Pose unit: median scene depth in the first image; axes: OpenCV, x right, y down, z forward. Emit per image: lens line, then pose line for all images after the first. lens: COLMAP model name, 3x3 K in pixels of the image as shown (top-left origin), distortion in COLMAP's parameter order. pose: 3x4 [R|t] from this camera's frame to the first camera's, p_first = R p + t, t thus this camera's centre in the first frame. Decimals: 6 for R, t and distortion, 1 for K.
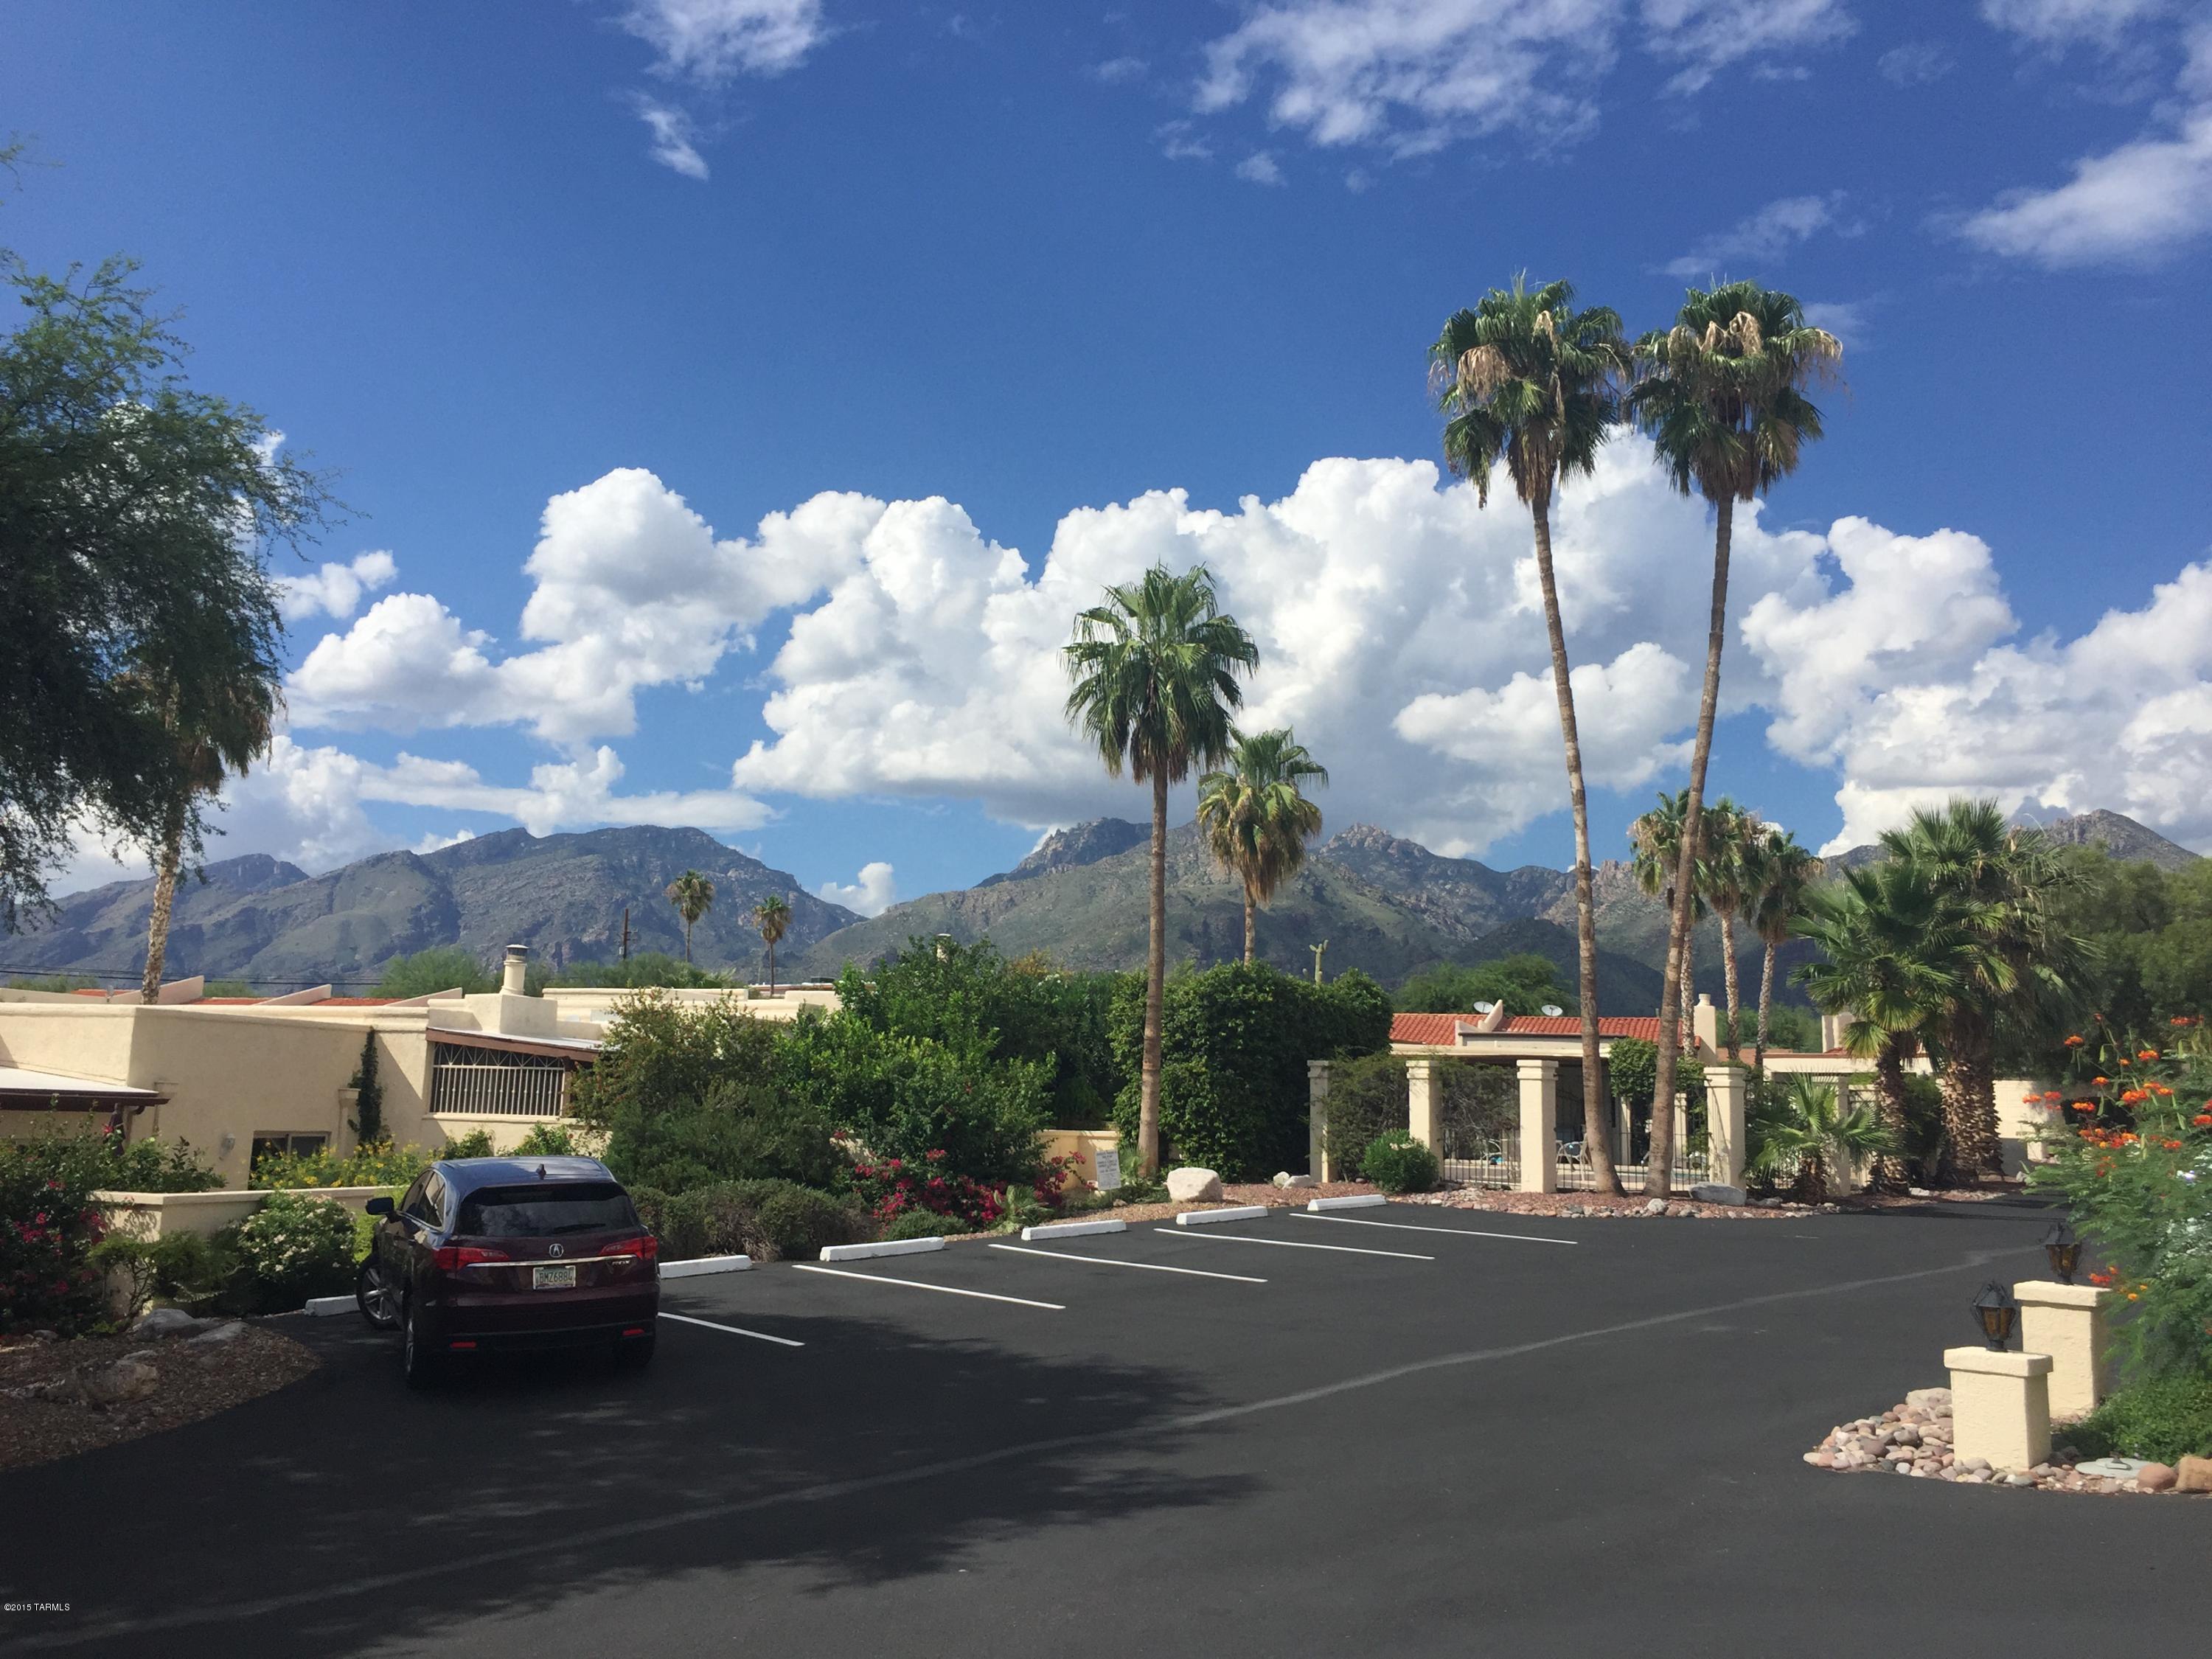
lens RADIAL K [[1838.2, 0, 1106.0], [0, 1838.2, 829.5], [0, 0, 1]] dist [0.072920, -0.104485]
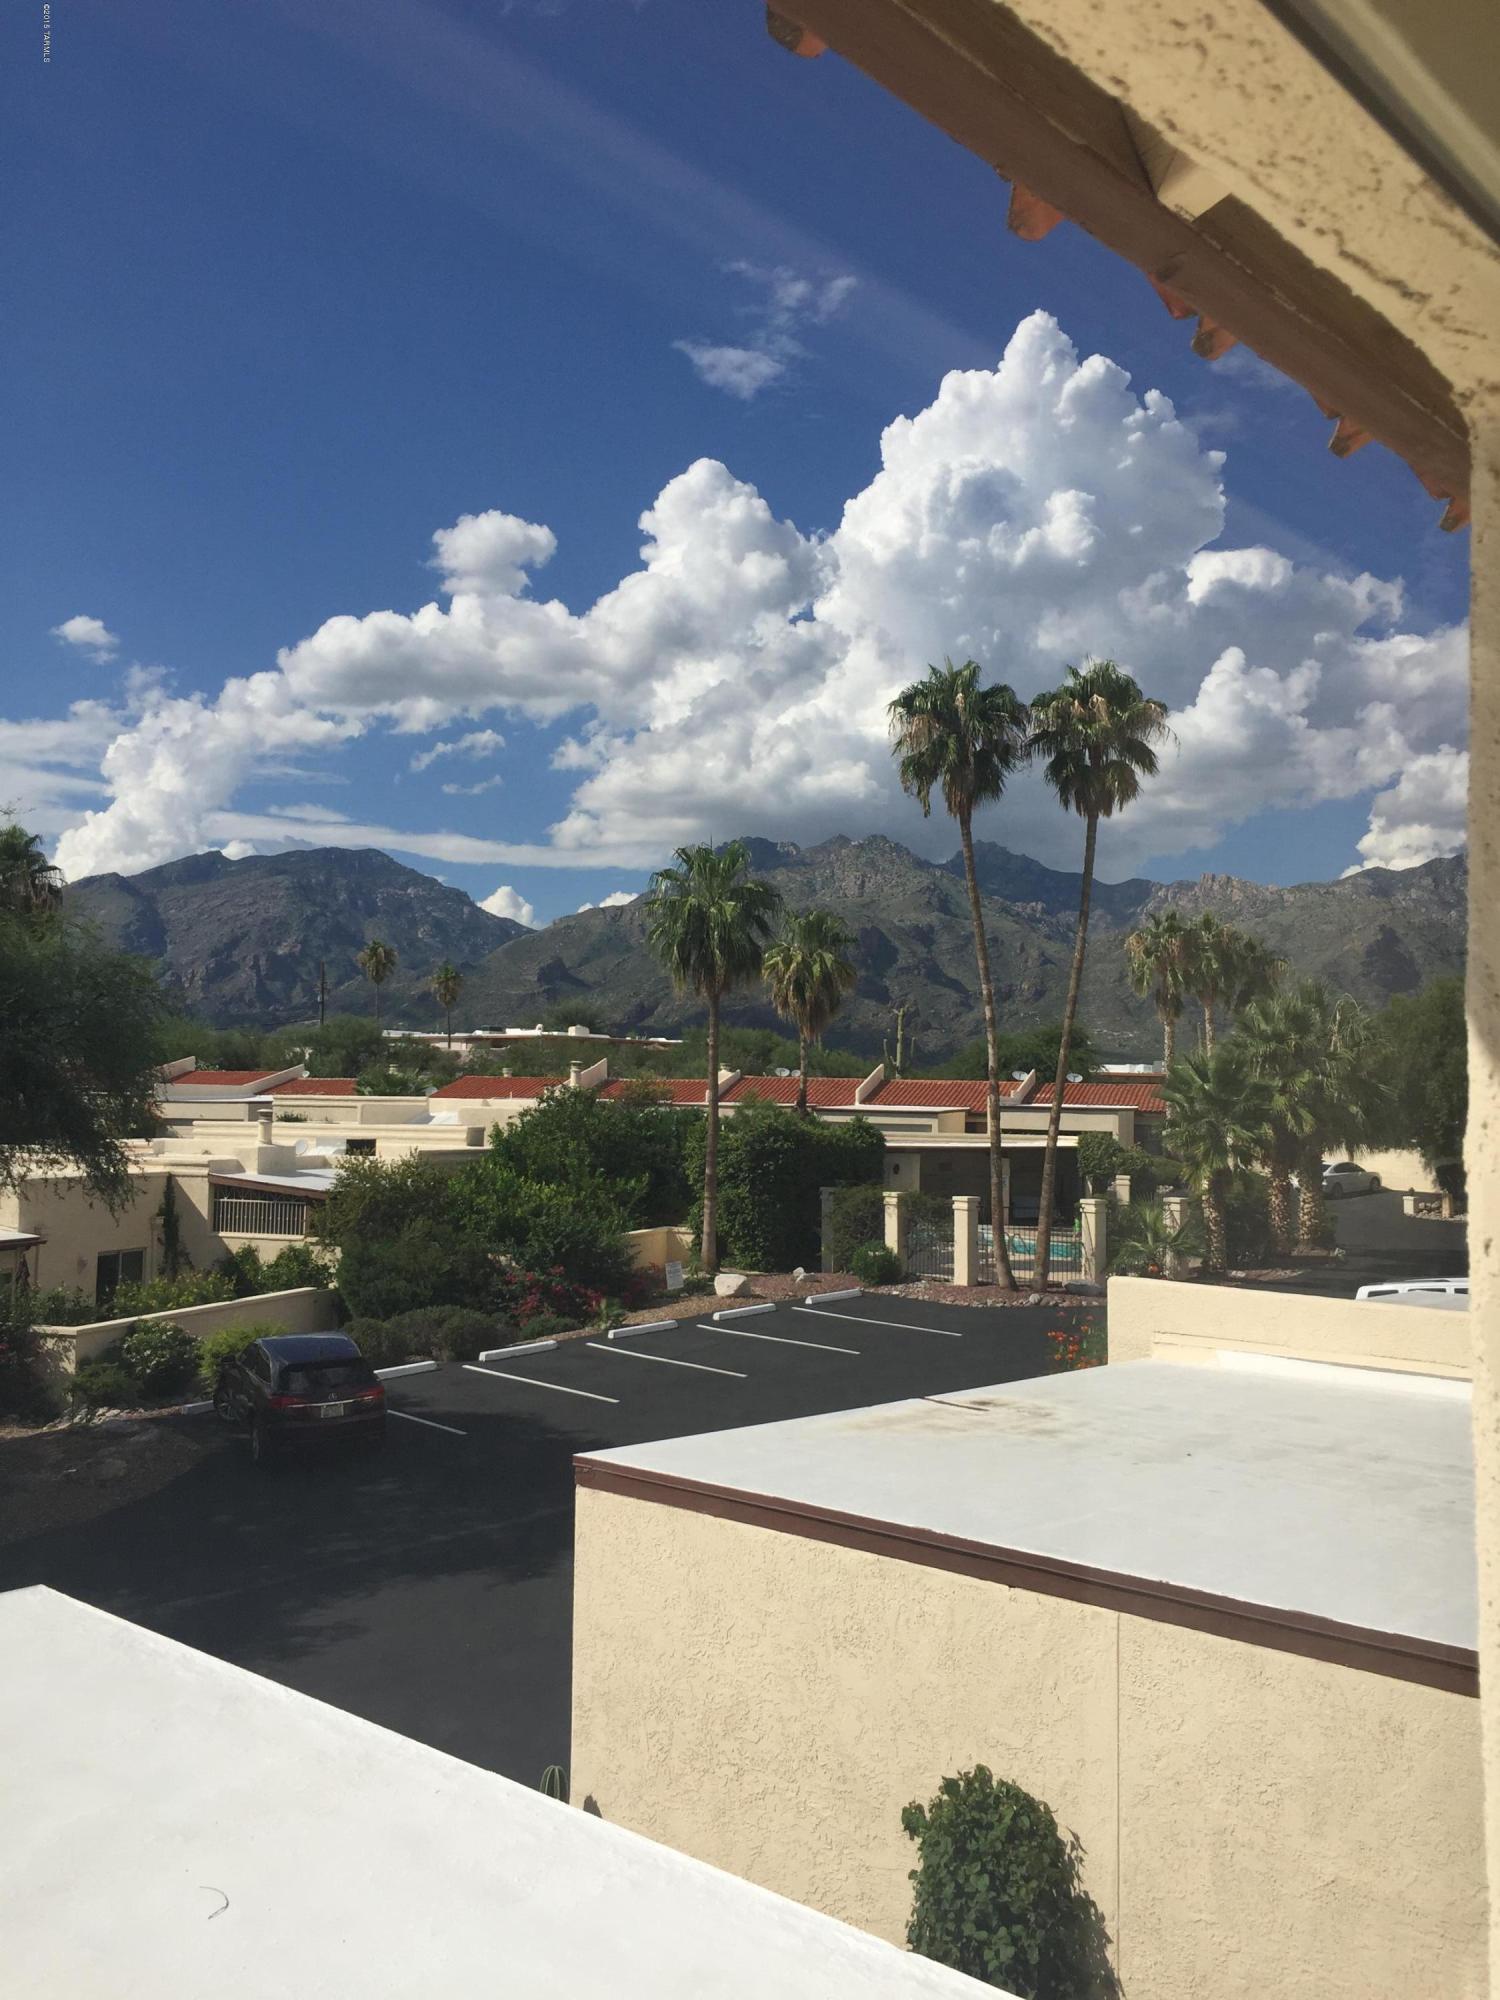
lens RADIAL K [[1716.1, 0, 727.3], [0, 1716.1, 1004.4], [0, 0, 1]] dist [0.069893, 0.001225]
pose [[0.999680, -0.016120, -0.019507, 0.066091], [0.018029, 0.994622, 0.101994, -0.154390], [0.017758, -0.102313, 0.994594, -0.317529]]
